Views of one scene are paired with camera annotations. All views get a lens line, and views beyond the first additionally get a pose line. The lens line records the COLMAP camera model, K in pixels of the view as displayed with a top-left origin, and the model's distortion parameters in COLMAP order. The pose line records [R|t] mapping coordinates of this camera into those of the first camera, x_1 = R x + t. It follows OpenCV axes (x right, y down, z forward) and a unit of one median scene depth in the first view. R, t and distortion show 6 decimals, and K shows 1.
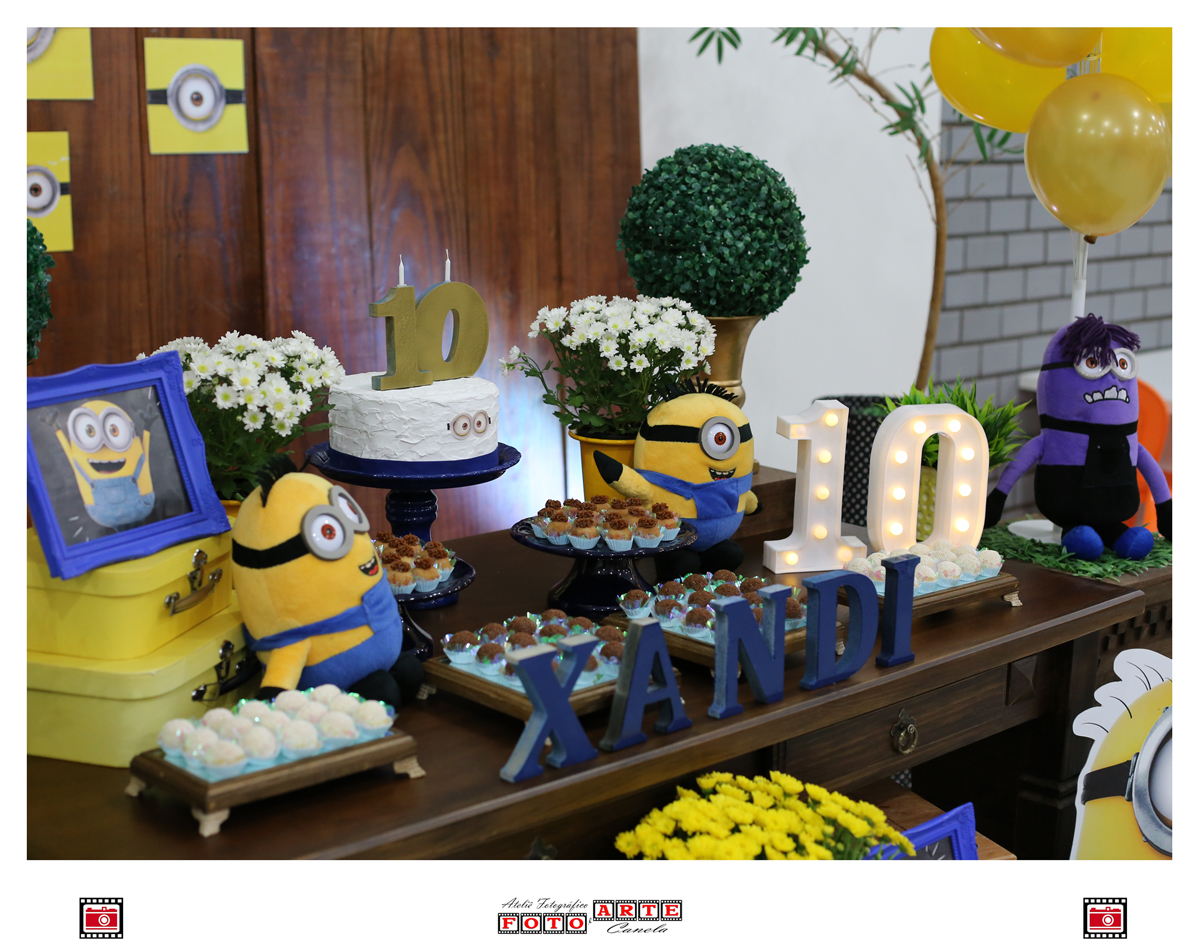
lens RADIAL K [[1820.0, 0, 542.7], [0, 1820.0, 444.4], [0, 0, 1]] dist [-0.156144, 0.029912]
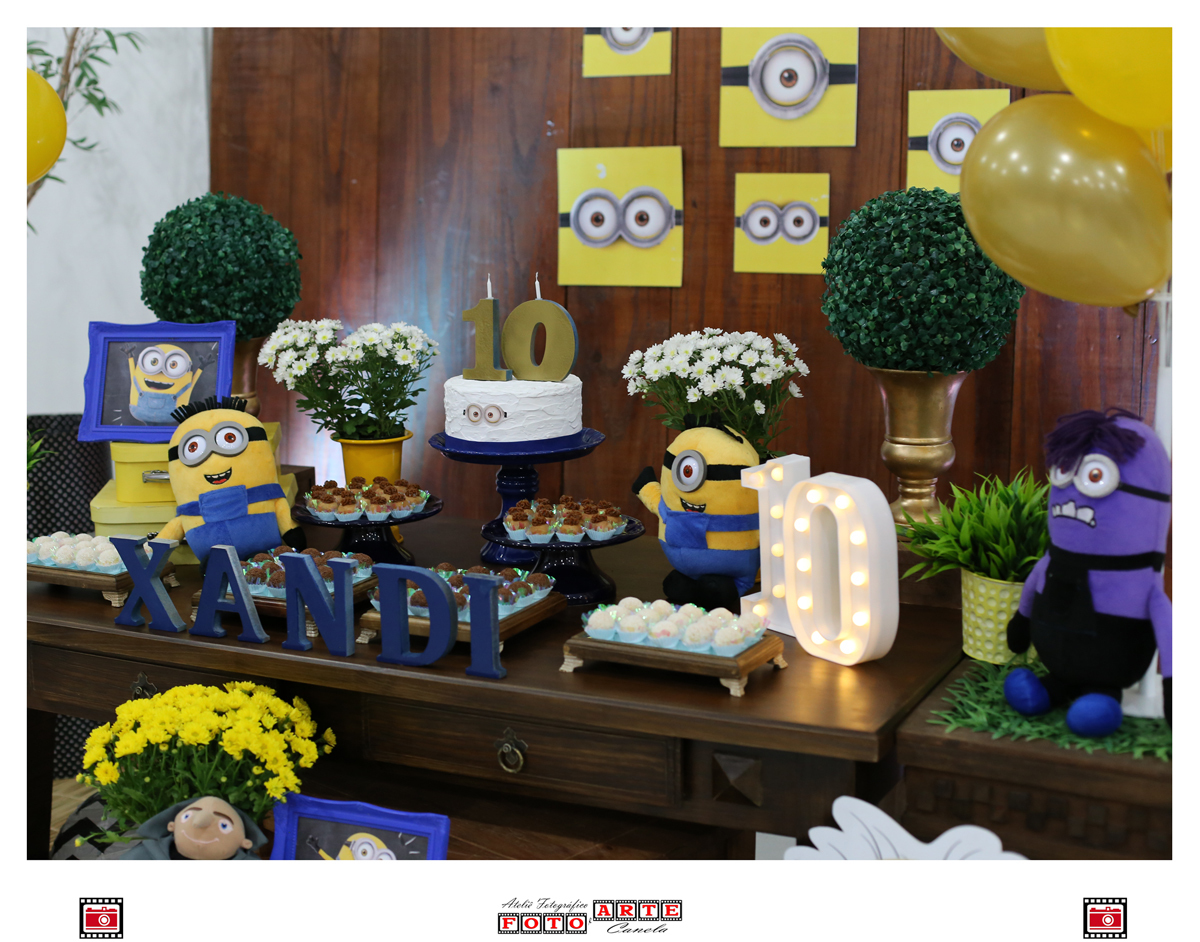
lens RADIAL K [[1732.4, 0, 600.0], [0, 1732.4, 471.0], [0, 0, 1]] dist [-0.123748, 0.076245]
pose [[0.380810, 0.152607, -0.911973, 1.194832], [-0.154819, 0.982886, 0.099826, -0.114911], [0.911600, 0.103176, 0.397920, 0.690995]]
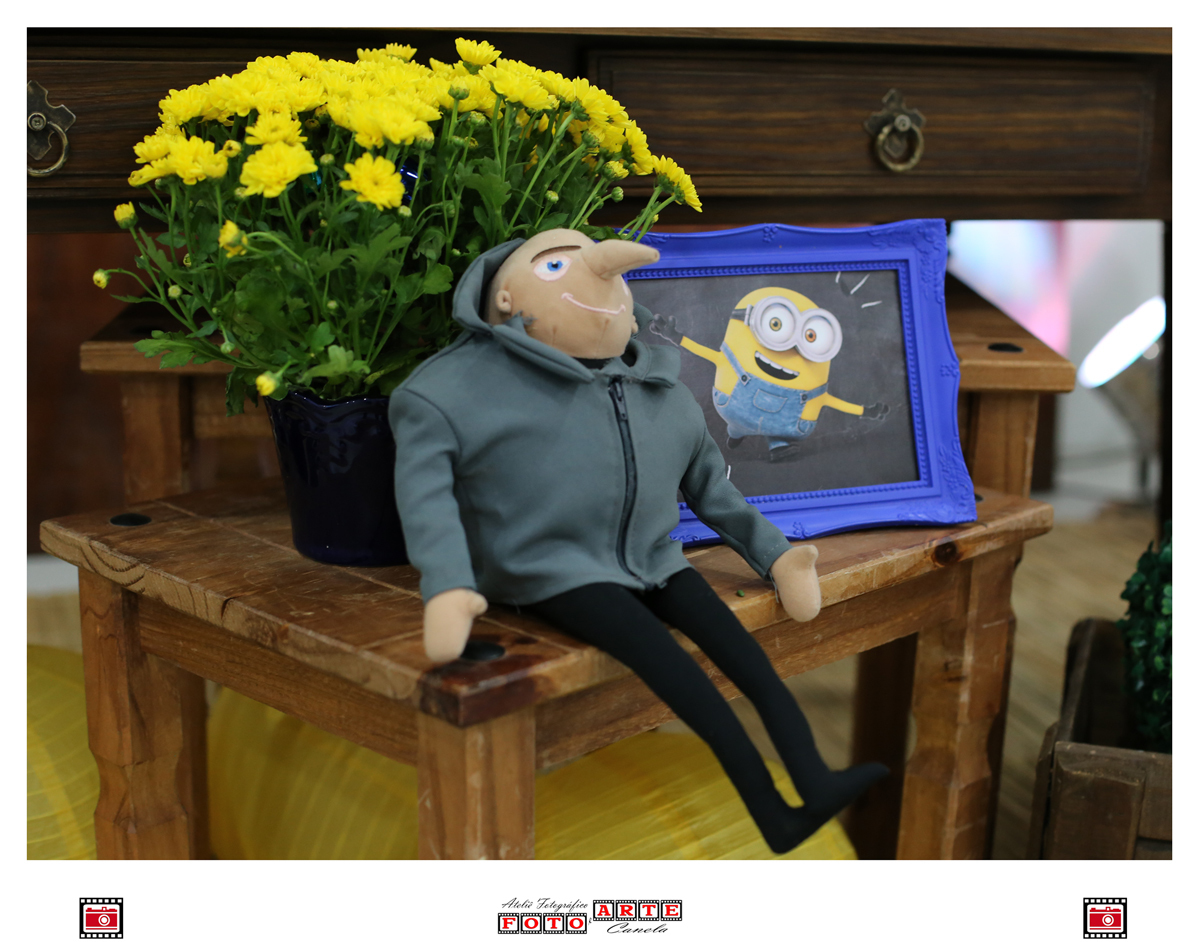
lens RADIAL K [[1903.1, 0, 602.0], [0, 1903.1, 442.9], [0, 0, 1]] dist [-0.158825, 0.039079]
pose [[0.924775, 0.103133, -0.366271, 0.377476], [-0.091359, 0.994593, 0.049386, 0.259301], [0.369384, -0.012209, 0.929197, 0.424843]]
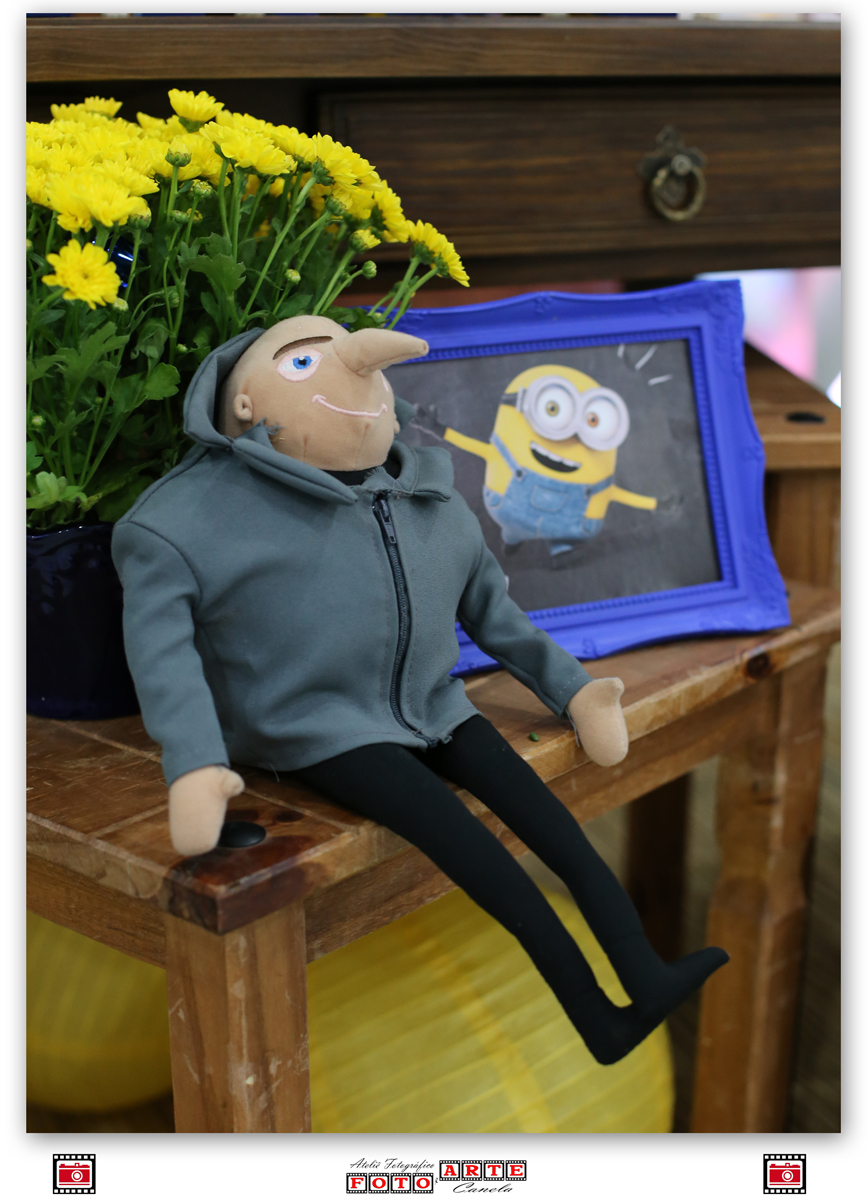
lens RADIAL K [[1960.5, 0, 375.7], [0, 1960.5, 532.9], [0, 0, 1]] dist [-0.162172, 0.017729]
pose [[0.941319, 0.077082, -0.328598, 0.336404], [-0.053848, 0.995400, 0.079244, 0.240541], [0.333195, -0.056900, 0.941140, 0.485222]]
